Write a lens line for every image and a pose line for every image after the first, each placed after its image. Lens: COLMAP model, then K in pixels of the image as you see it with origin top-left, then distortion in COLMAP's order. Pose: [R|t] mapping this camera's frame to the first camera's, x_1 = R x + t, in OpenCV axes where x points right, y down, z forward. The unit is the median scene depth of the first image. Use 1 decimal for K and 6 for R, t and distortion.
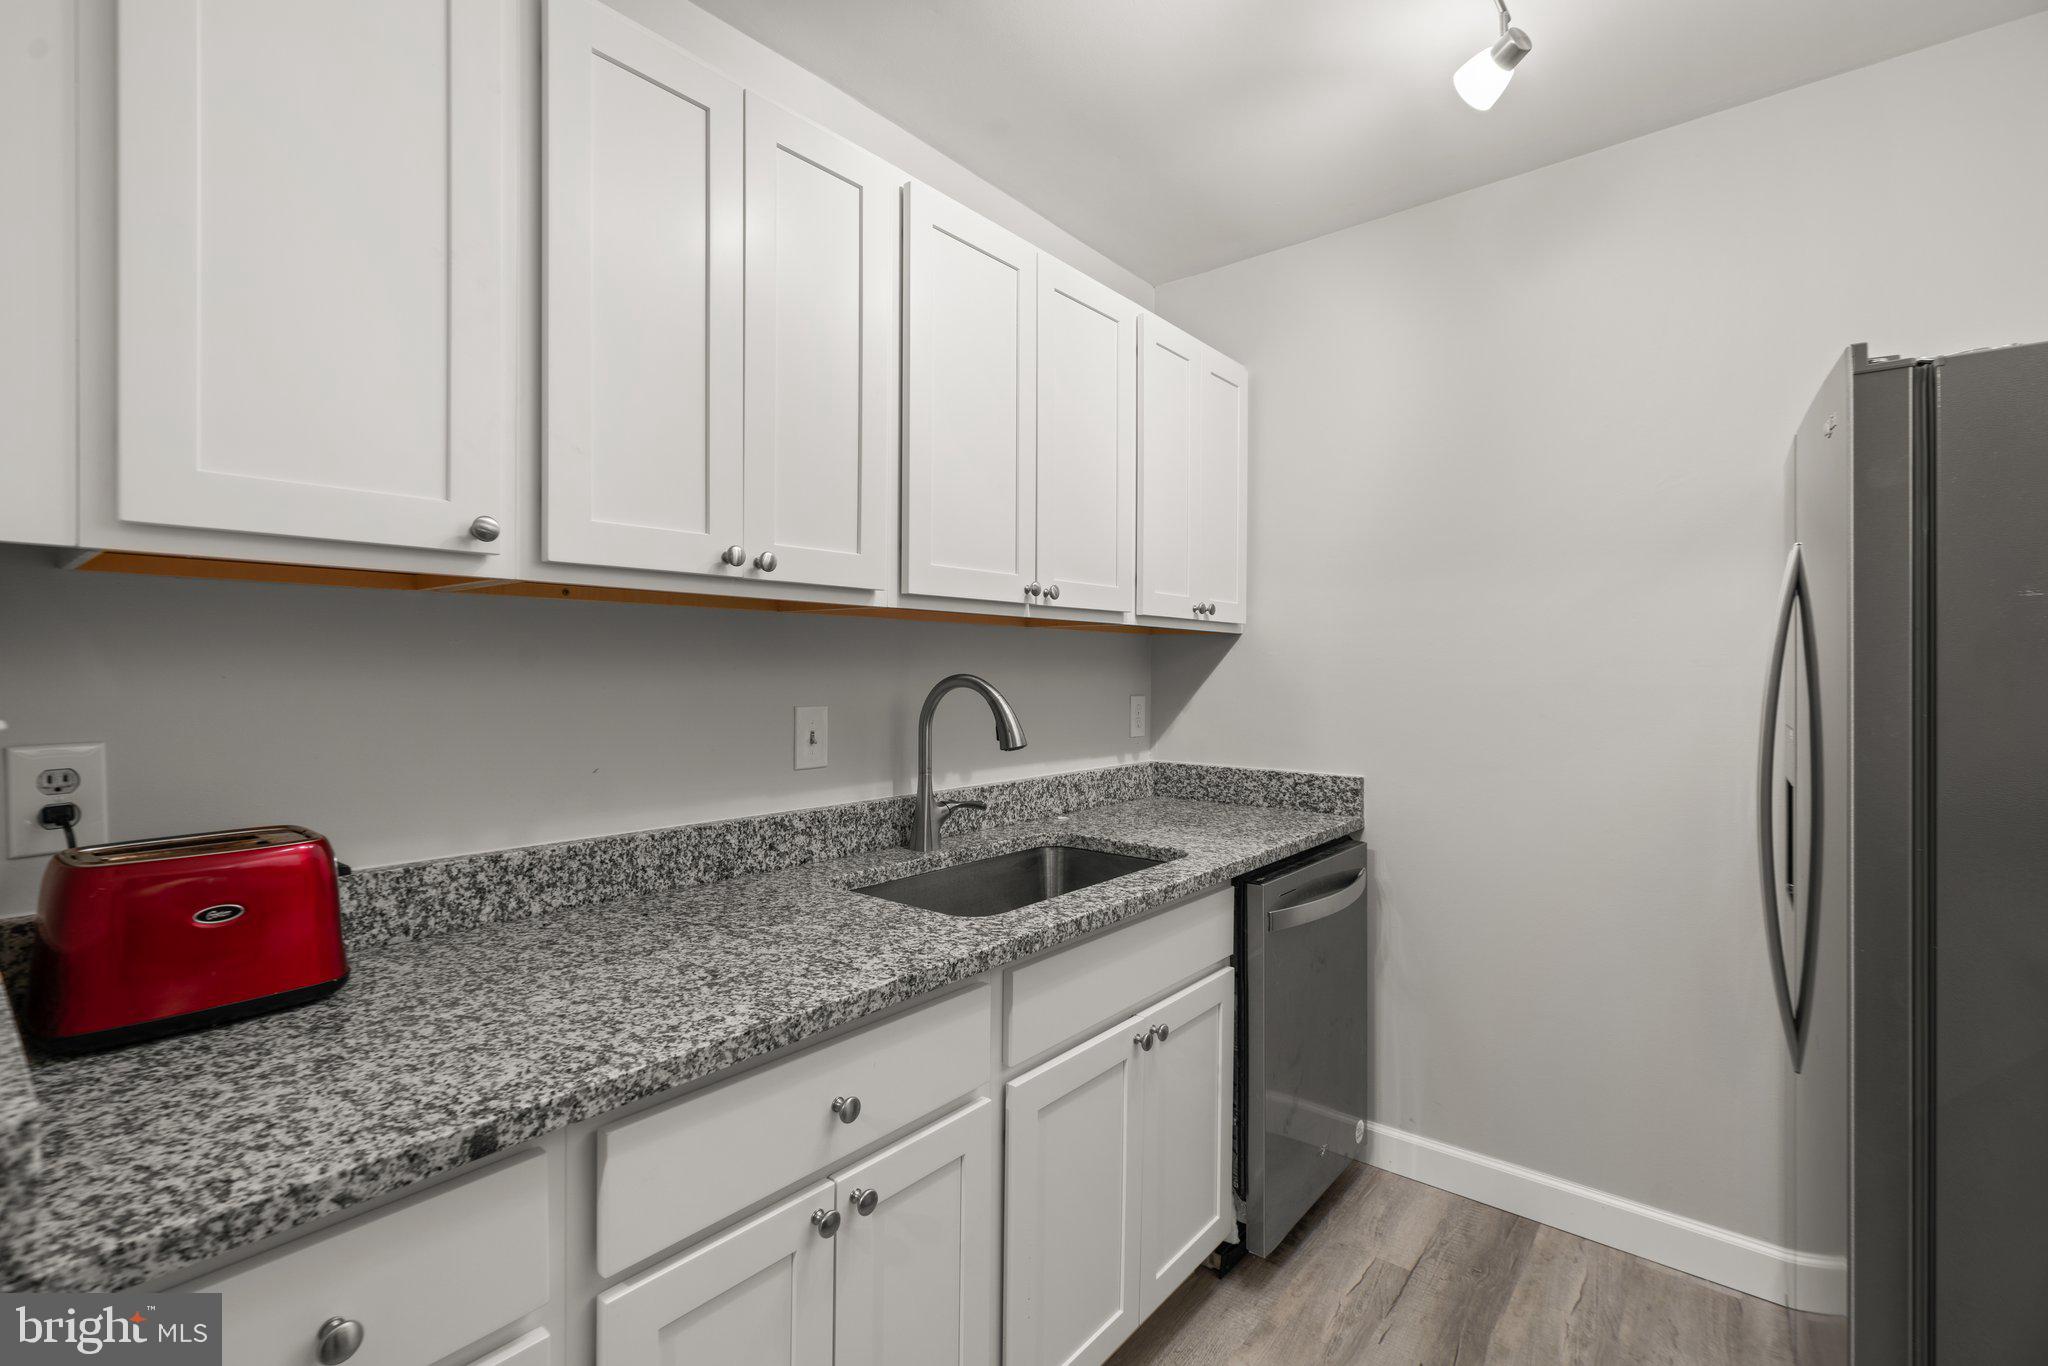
lens RADIAL K [[923.2, 0, 1003.6], [0, 923.2, 674.5], [0, 0, 1]] dist [-0.023056, 0.013413]
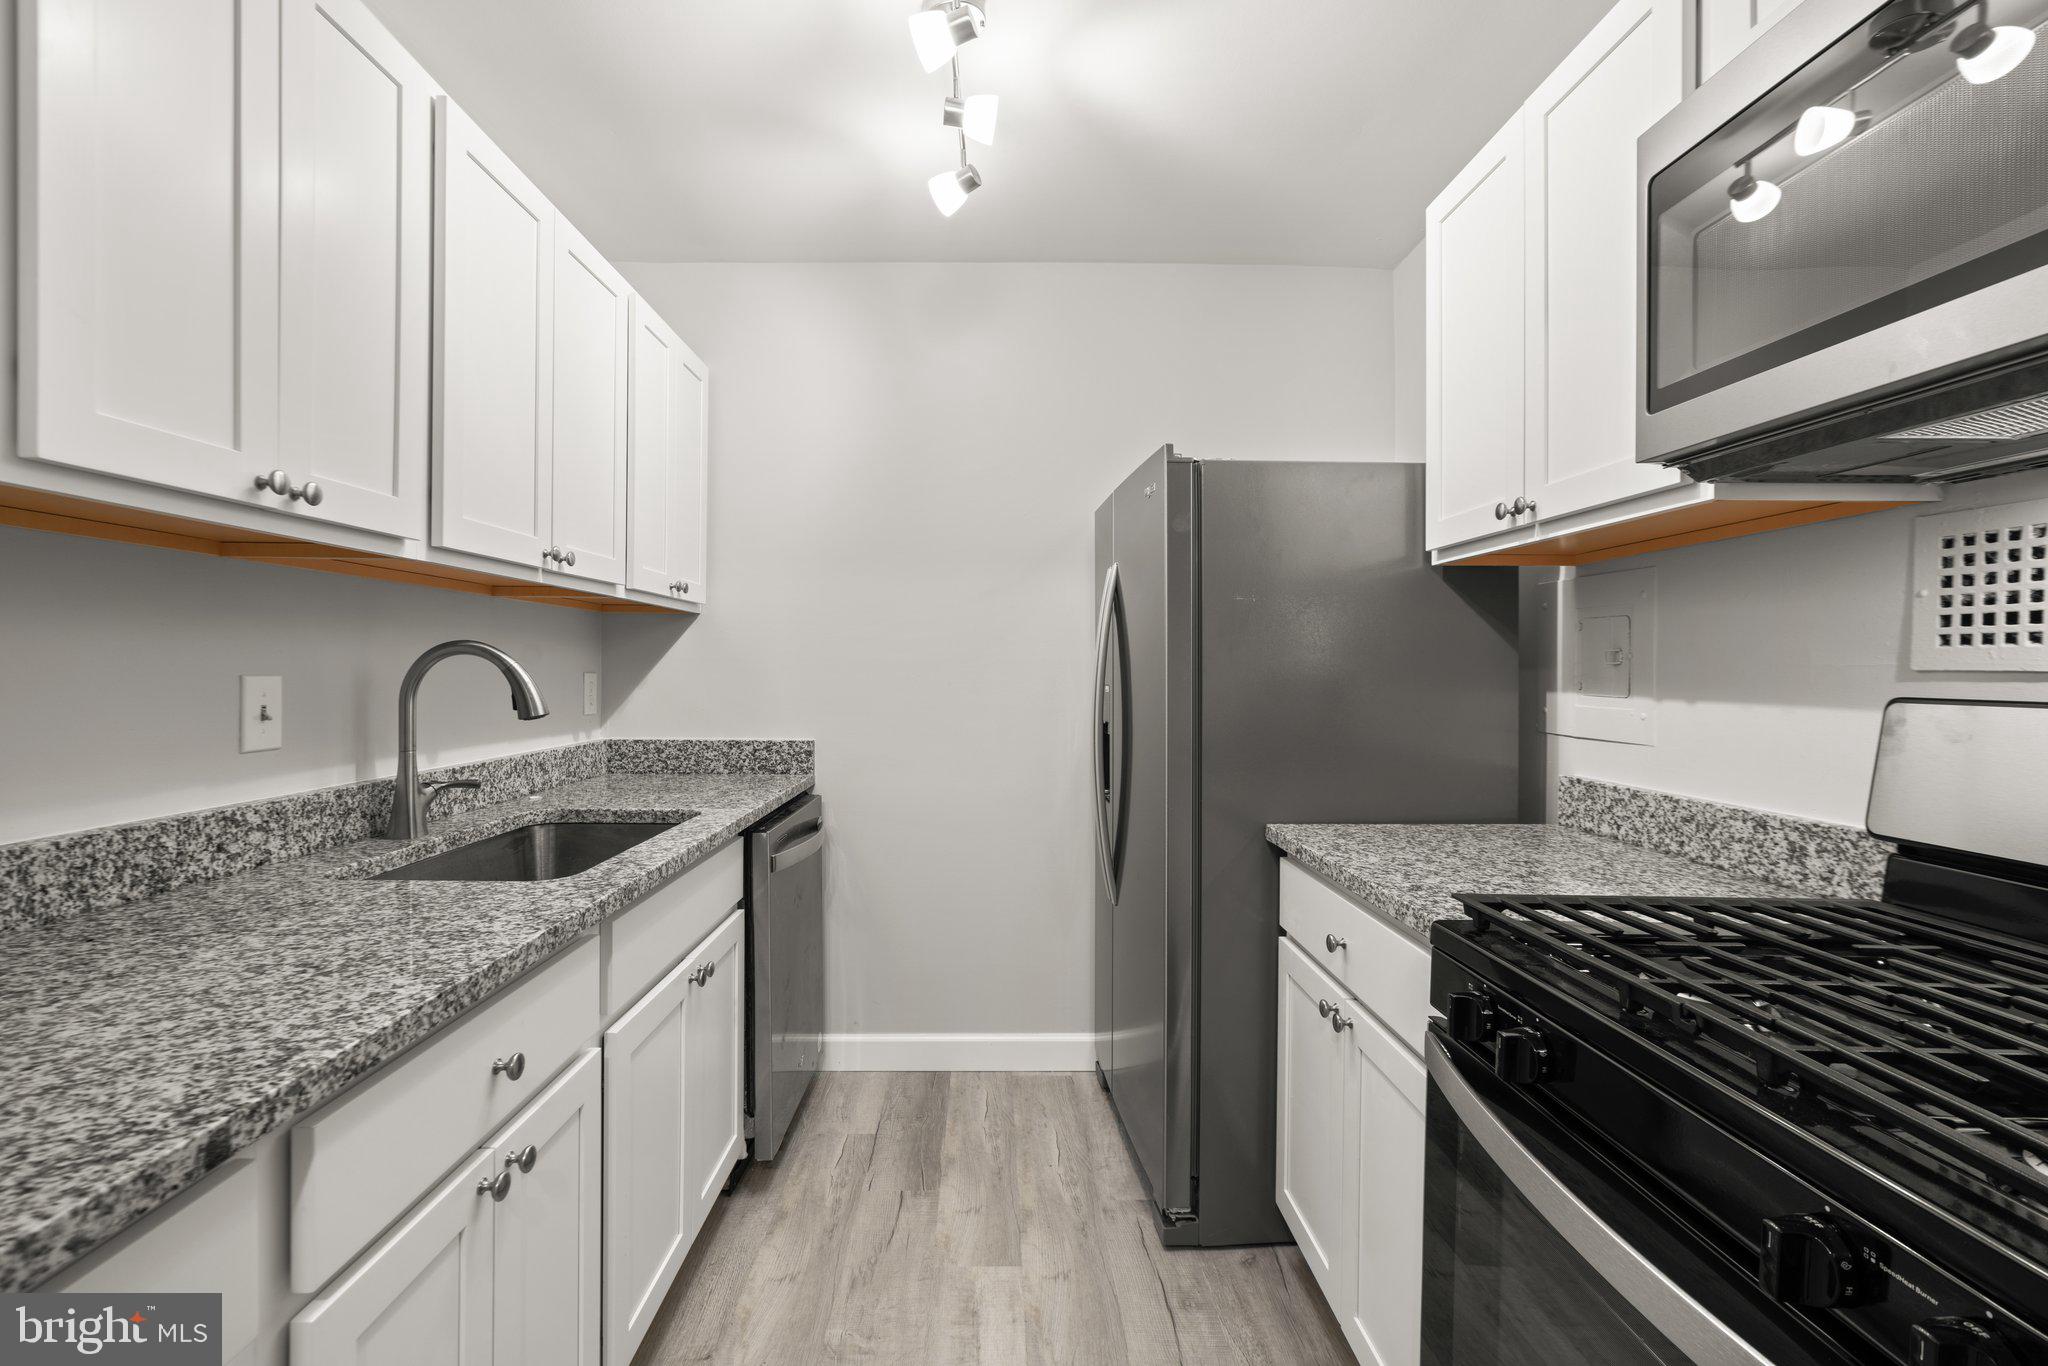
lens RADIAL K [[908.9, 0, 1004.7], [0, 908.9, 673.3], [0, 0, 1]] dist [-0.020336, 0.007610]
pose [[0.759406, -0.002942, 0.650610, -0.267073], [0.000636, 0.999993, 0.003780, 0.035449], [-0.650616, -0.002457, 0.759403, -0.044000]]
